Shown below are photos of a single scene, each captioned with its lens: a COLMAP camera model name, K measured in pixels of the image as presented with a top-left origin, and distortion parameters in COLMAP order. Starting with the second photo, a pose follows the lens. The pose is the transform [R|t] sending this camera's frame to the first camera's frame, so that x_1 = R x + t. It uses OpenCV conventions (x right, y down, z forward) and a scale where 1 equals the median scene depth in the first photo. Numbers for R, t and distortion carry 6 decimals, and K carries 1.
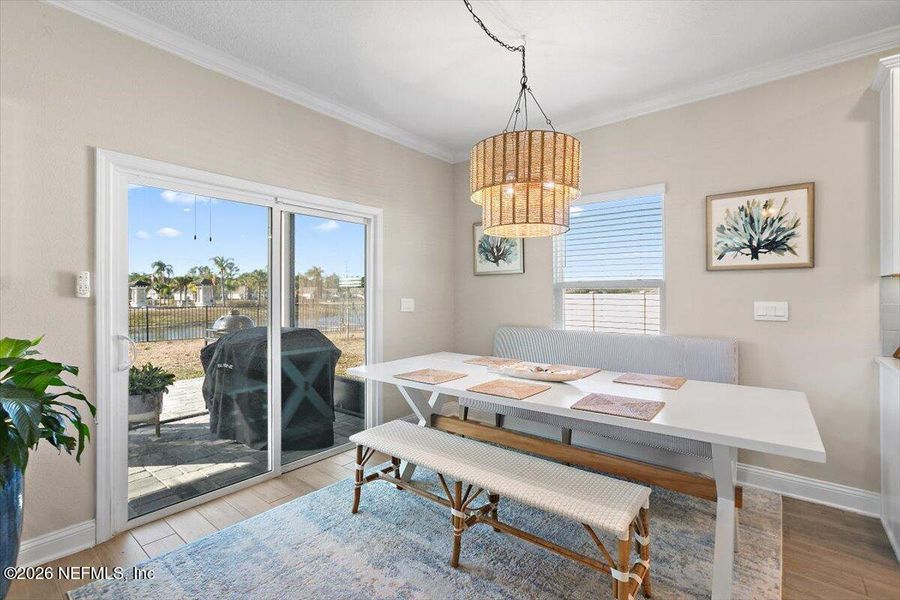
lens RADIAL K [[401.3, 0, 446.3], [0, 401.3, 290.9], [0, 0, 1]] dist [0.000893, 0.000251]
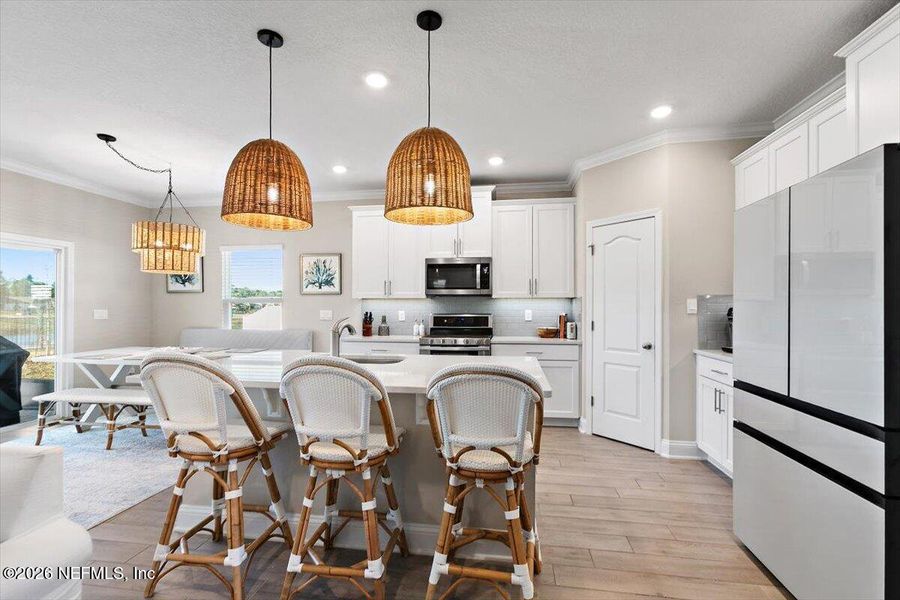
lens RADIAL K [[406.9, 0, 450.0], [0, 406.9, 300.0], [0, 0, 1]] dist [0.003223, 0.000620]
pose [[0.861929, 0.008037, 0.506965, 0.294586], [-0.004562, 0.999957, -0.008096, -0.010766], [-0.507008, 0.004665, 0.861928, -1.014833]]
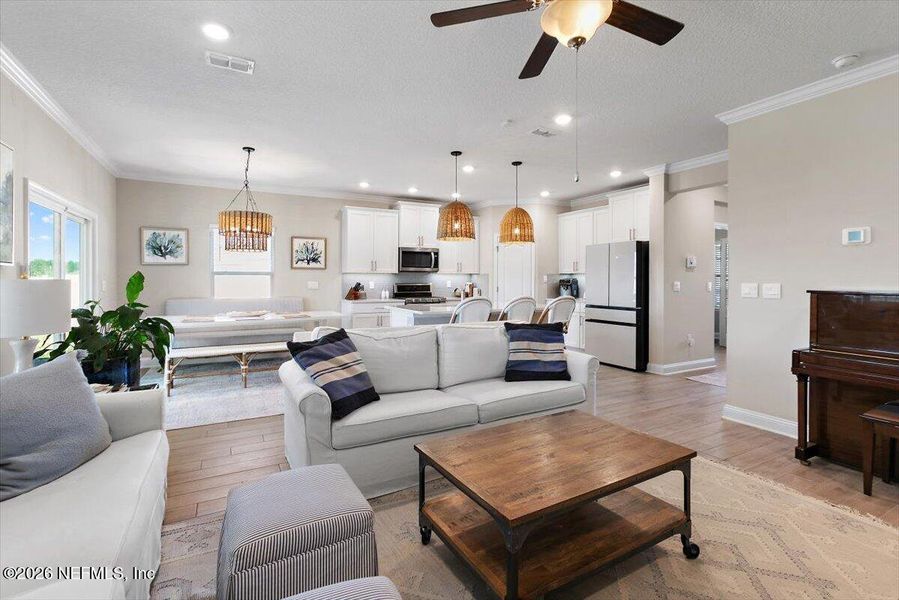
lens RADIAL K [[419.1, 0, 446.5], [0, 419.1, 279.1], [0, 0, 1]] dist [-0.000297, 0.000181]
pose [[0.377489, 0.000585, 0.926014, -1.295510], [-0.009966, 0.999944, 0.003431, -0.006251], [-0.925960, -0.010524, 0.377474, -0.770876]]
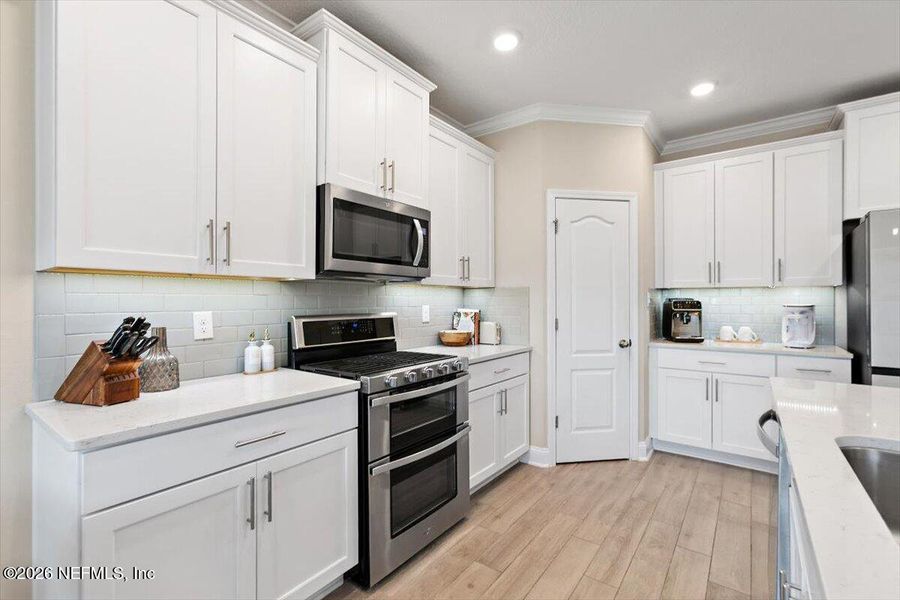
lens RADIAL K [[406.9, 0, 450.0], [0, 406.9, 300.0], [0, 0, 1]] dist [0.003223, 0.000620]
pose [[-0.048436, 0.000917, 0.998826, 0.359770], [-0.010262, 0.999946, -0.001416, 0.003563], [-0.998774, -0.010319, -0.048424, 0.336043]]
